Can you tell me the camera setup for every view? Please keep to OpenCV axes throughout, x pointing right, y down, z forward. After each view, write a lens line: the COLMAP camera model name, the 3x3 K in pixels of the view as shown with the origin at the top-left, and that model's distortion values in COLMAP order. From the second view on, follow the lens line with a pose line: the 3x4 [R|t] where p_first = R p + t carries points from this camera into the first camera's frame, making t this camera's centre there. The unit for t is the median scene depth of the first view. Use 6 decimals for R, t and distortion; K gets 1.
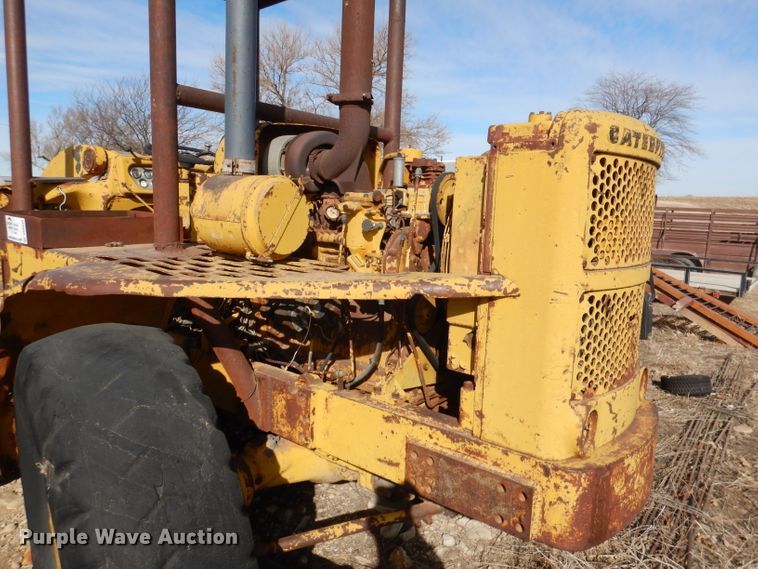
lens RADIAL K [[545.4, 0, 379.0], [0, 545.4, 284.5], [0, 0, 1]] dist [0.014215, 0.002680]
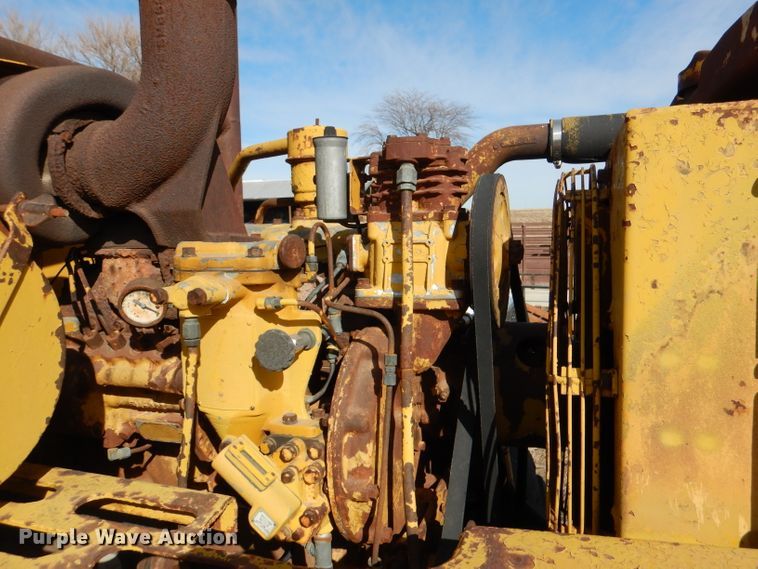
lens RADIAL K [[583.4, 0, 379.0], [0, 583.4, 284.5], [0, 0, 1]] dist [-0.004168, -0.001850]
pose [[0.933871, -0.083197, 0.347798, -0.077568], [0.099648, 0.994581, -0.029649, -0.128511], [-0.343447, 0.062345, 0.937100, 0.665392]]
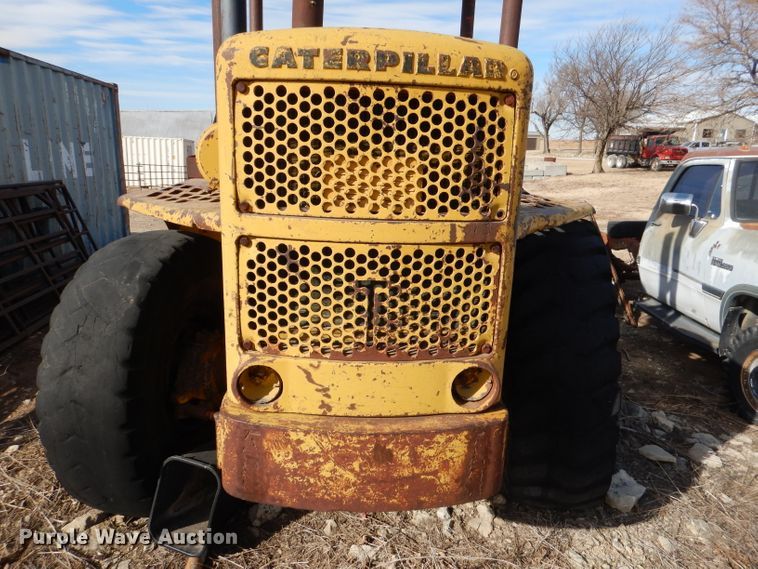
lens RADIAL K [[542.0, 0, 379.0], [0, 542.0, 284.5], [0, 0, 1]] dist [0.006760, -0.000432]
pose [[0.672665, 0.175111, -0.718928, 0.930316], [-0.111835, 0.984493, 0.135156, -0.042991], [0.731447, -0.010514, 0.681818, 0.411927]]
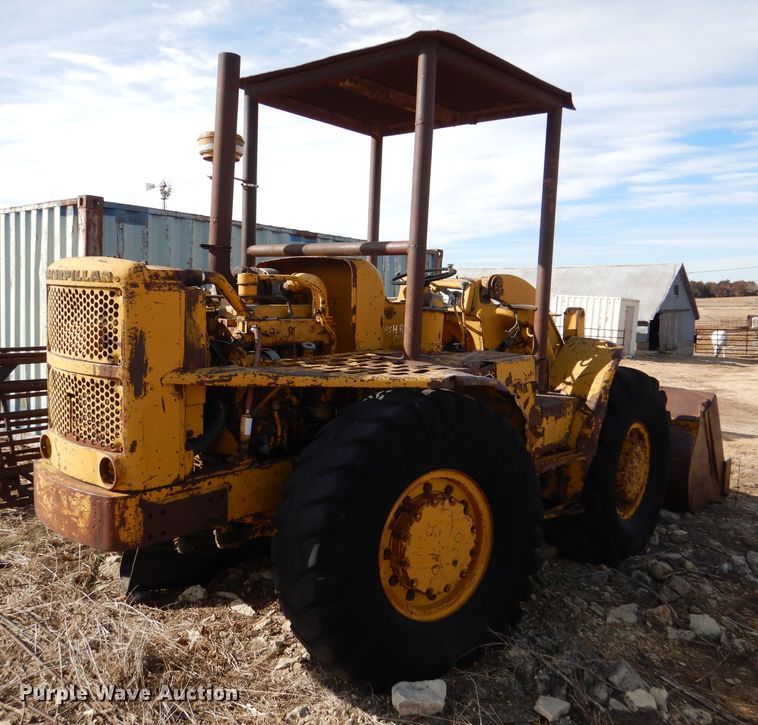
lens RADIAL K [[672.5, 0, 339.5], [0, 672.5, 364.4], [0, 0, 1]] dist [0.000596, -0.000281]
pose [[-0.056803, 0.083016, -0.994928, 1.896330], [-0.166700, 0.981759, 0.091435, -0.257143], [0.984370, 0.171048, -0.041928, 1.540692]]
